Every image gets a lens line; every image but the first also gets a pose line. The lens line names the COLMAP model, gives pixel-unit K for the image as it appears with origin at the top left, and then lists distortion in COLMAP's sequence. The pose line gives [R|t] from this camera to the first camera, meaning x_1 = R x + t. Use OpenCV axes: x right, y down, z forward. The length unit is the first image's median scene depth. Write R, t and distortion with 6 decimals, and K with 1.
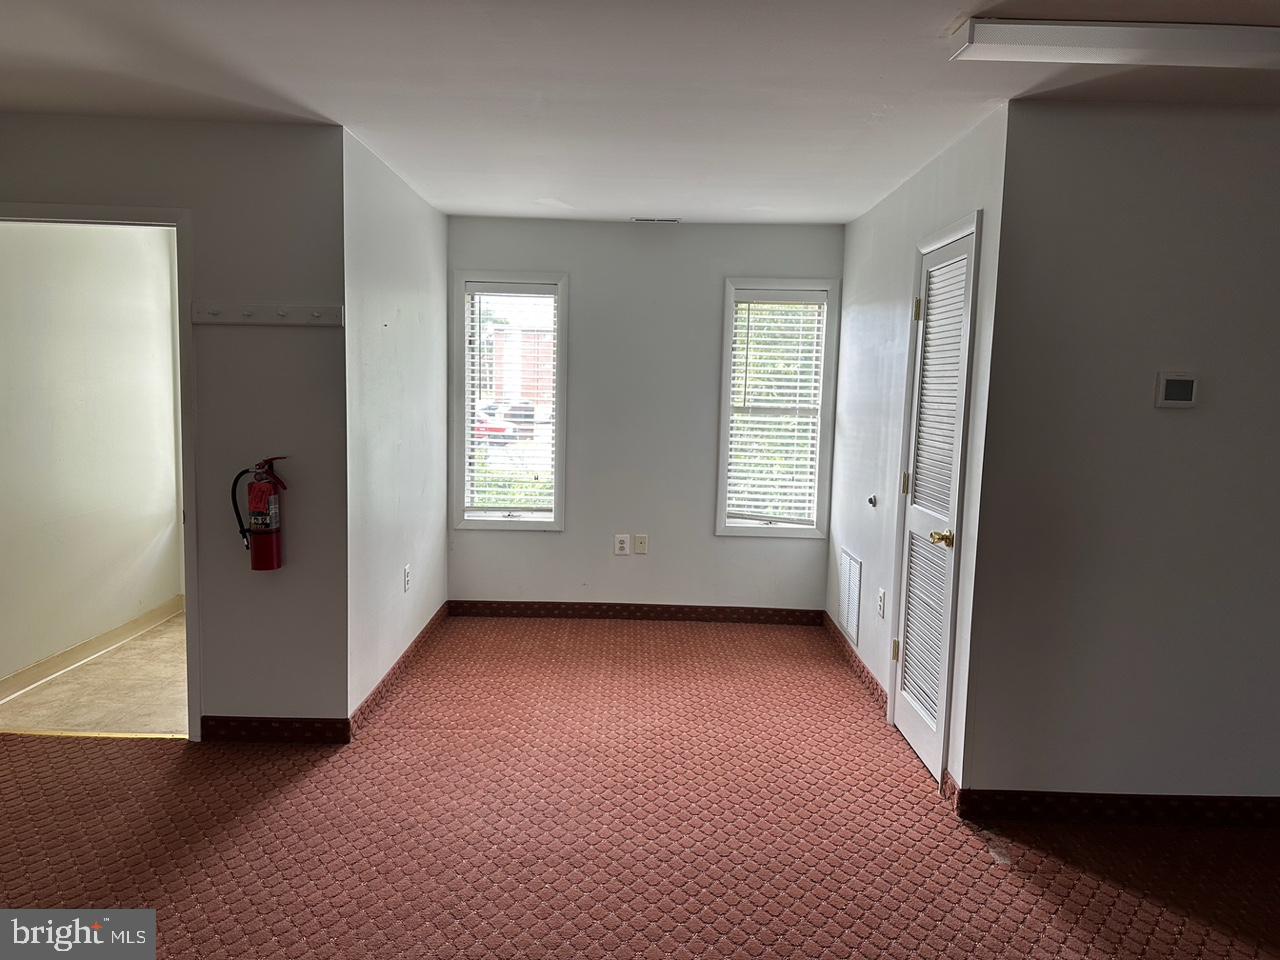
lens RADIAL K [[876.0, 0, 640.0], [0, 876.0, 480.0], [0, 0, 1]] dist [0.002032, 0.000162]
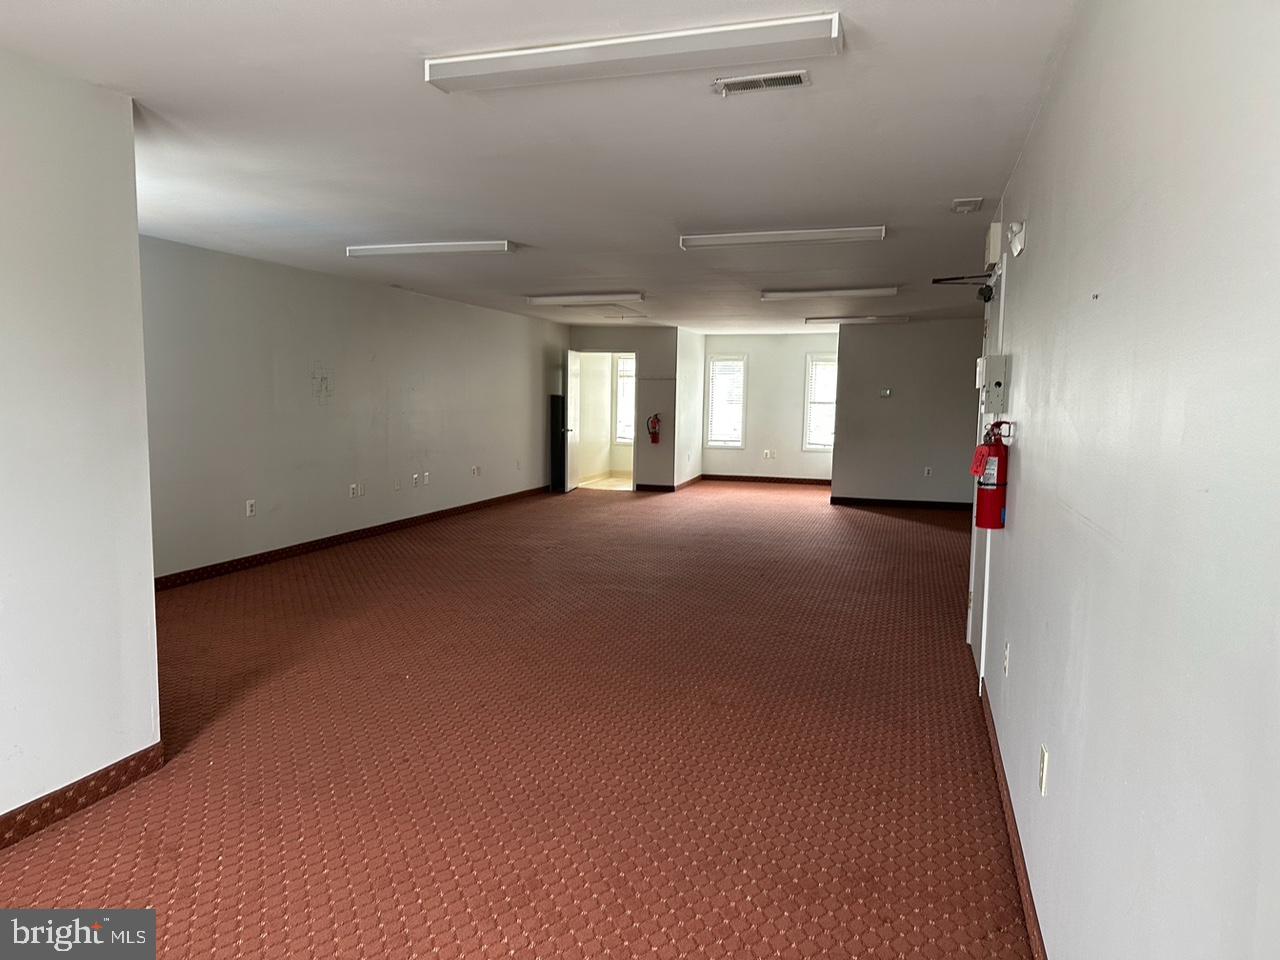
lens RADIAL K [[876.0, 0, 640.0], [0, 876.0, 480.0], [0, 0, 1]] dist [0.002032, 0.000162]
pose [[0.957951, 0.015125, -0.286535, 0.546800], [-0.020335, 0.999677, -0.015219, 0.292033], [0.286212, 0.020406, 0.957949, -2.413395]]
